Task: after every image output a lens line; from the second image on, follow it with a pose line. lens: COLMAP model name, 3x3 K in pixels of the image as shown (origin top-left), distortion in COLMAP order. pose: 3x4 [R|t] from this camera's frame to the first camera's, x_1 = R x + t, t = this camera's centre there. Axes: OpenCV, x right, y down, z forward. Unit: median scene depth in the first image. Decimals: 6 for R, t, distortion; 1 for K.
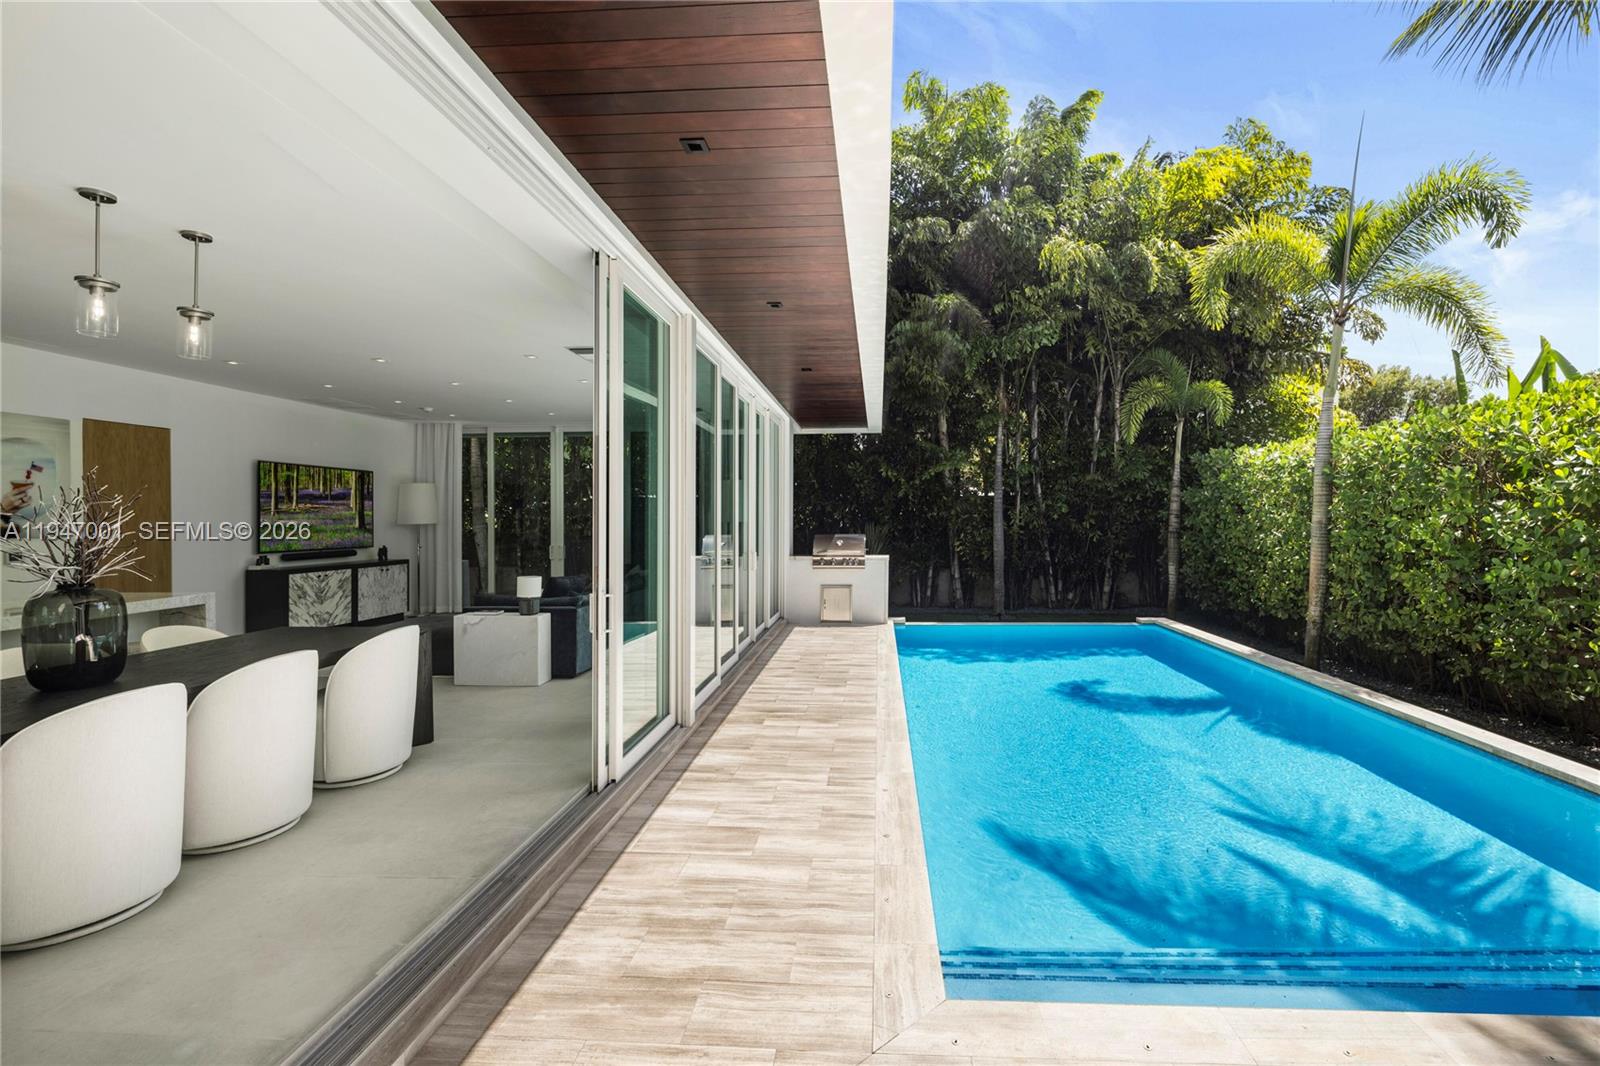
lens RADIAL K [[719.2, 0, 825.6], [0, 719.2, 515.0], [0, 0, 1]] dist [-0.009383, 0.000784]
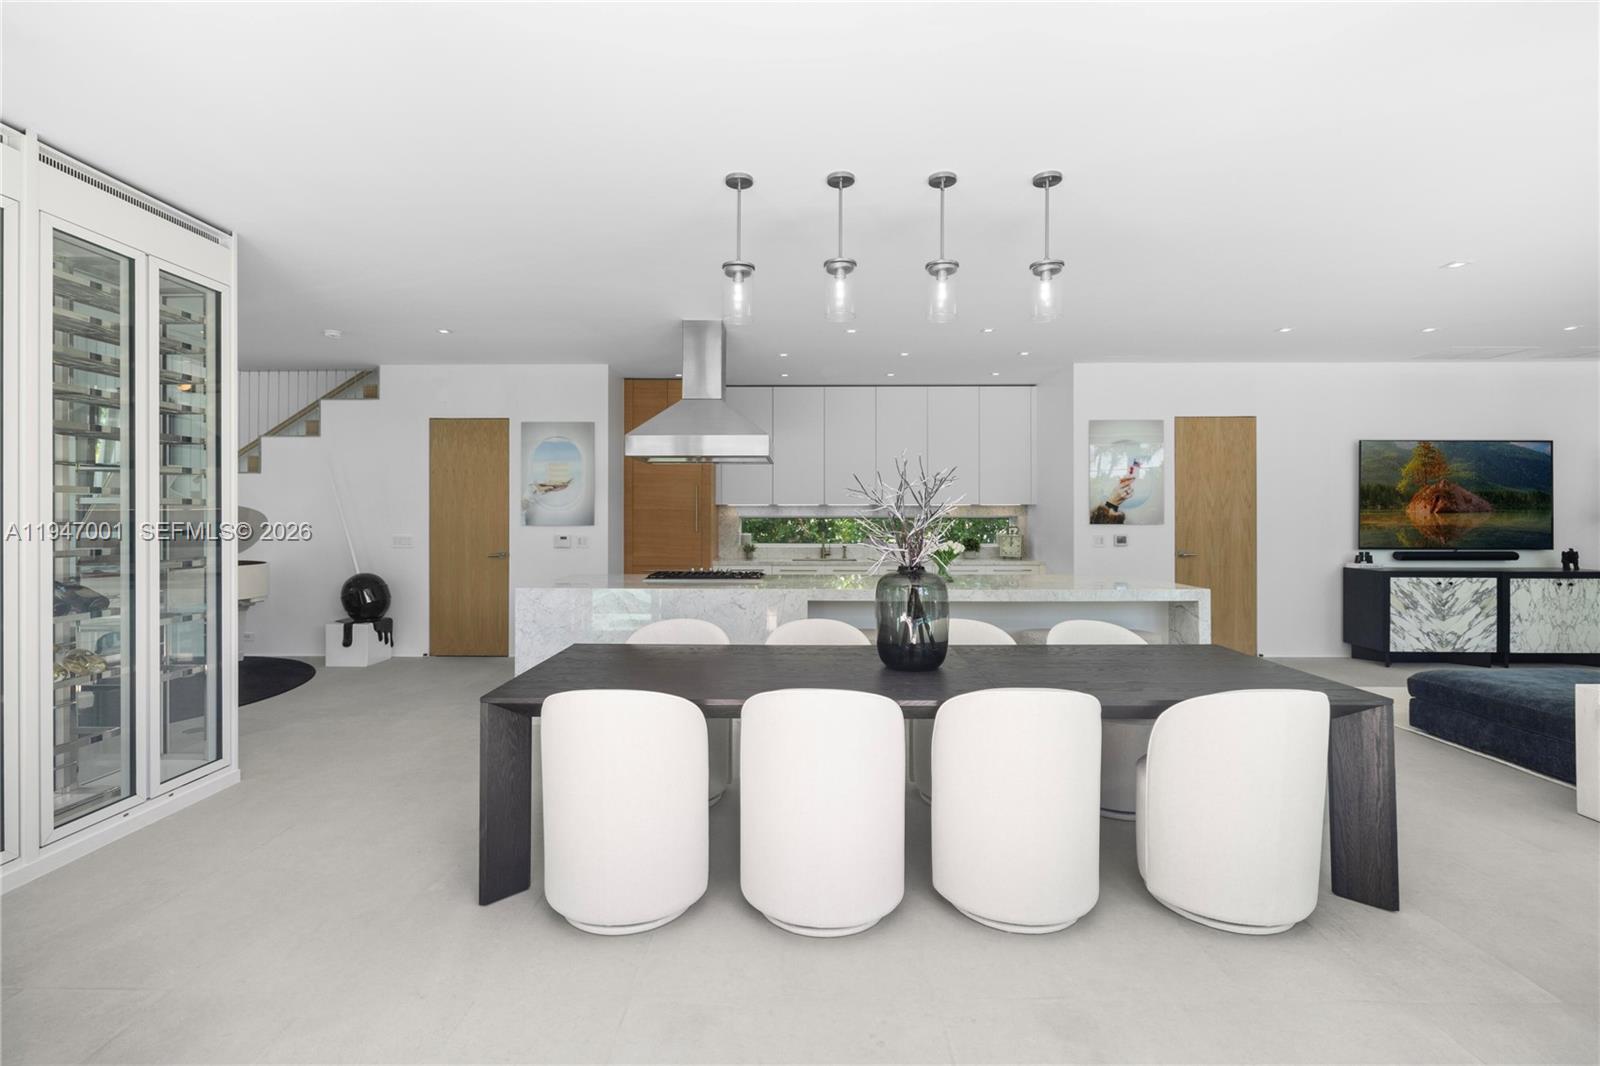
lens RADIAL K [[671.4, 0, 815.0], [0, 671.4, 511.5], [0, 0, 1]] dist [0.002691, -0.001005]
pose [[0.069811, -0.000481, -0.997560, -0.043883], [0.003686, 0.999993, -0.000224, 0.007660], [0.997553, -0.003661, 0.069813, 0.344653]]
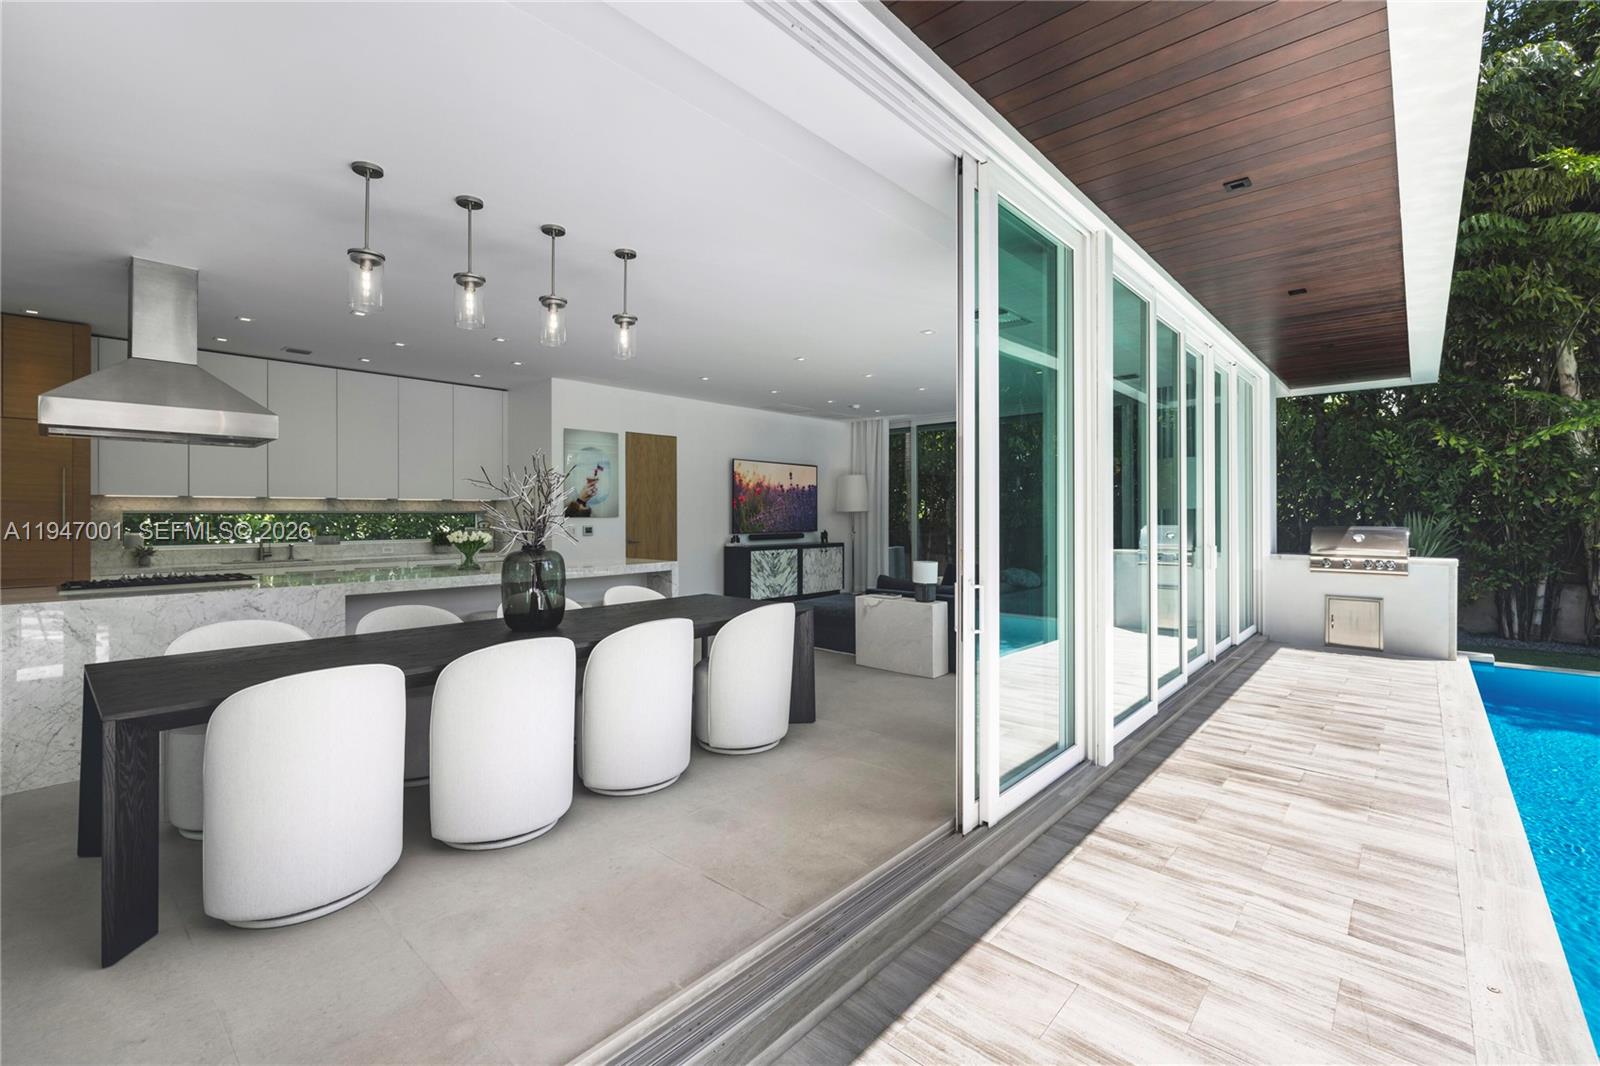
lens RADIAL K [[671.4, 0, 756.0], [0, 671.4, 503.8], [0, 0, 1]] dist [0.002691, -0.001005]
pose [[0.760950, -0.007766, -0.648764, -0.004213], [0.001757, 0.999949, -0.009909, 0.016187], [0.648808, 0.006400, 0.760926, 0.159149]]
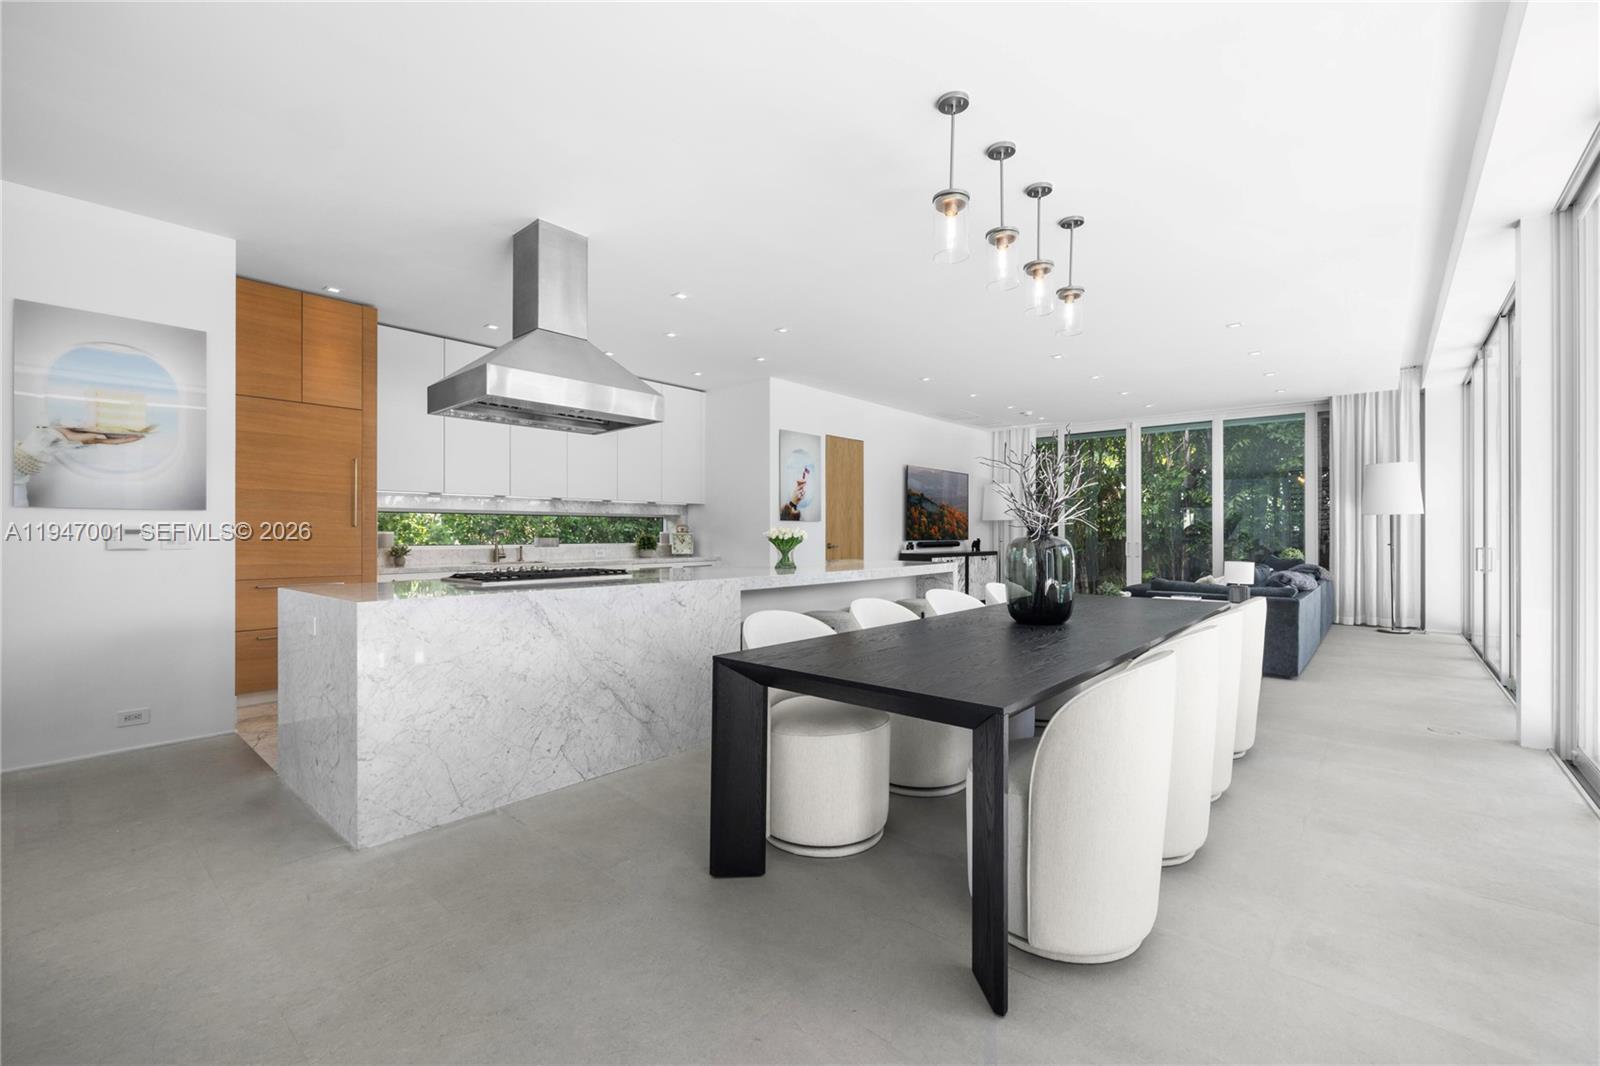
lens RADIAL K [[651.0, 0, 766.2], [0, 651.0, 529.2], [0, 0, 1]] dist [0.001868, -0.000172]
pose [[0.777956, 0.001093, -0.628318, -0.324122], [-0.001562, 0.999999, -0.000195, 0.041228], [0.628317, 0.001134, 0.777957, -0.031301]]
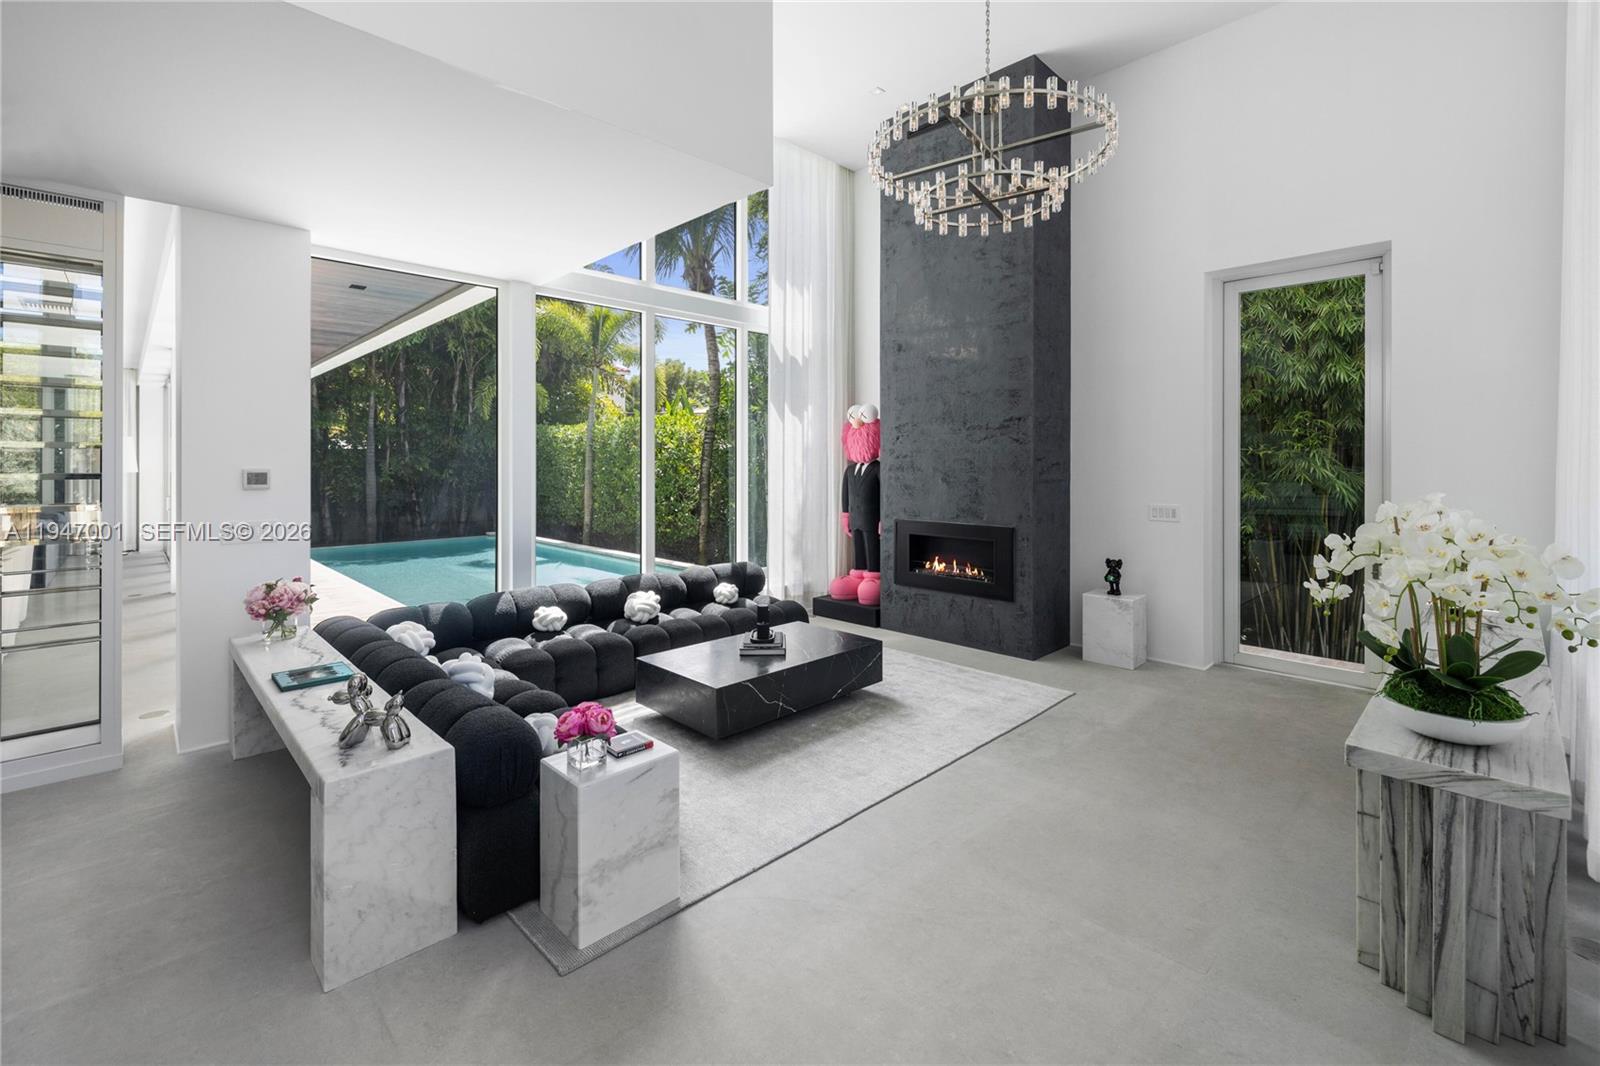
lens RADIAL K [[671.4, 0, 860.7], [0, 671.4, 473.7], [0, 0, 1]] dist [0.002691, -0.001005]
pose [[0.606940, -0.006511, 0.794721, -0.390783], [-0.005743, 0.999904, 0.012578, -0.012864], [-0.794727, -0.012198, 0.606845, -0.898125]]
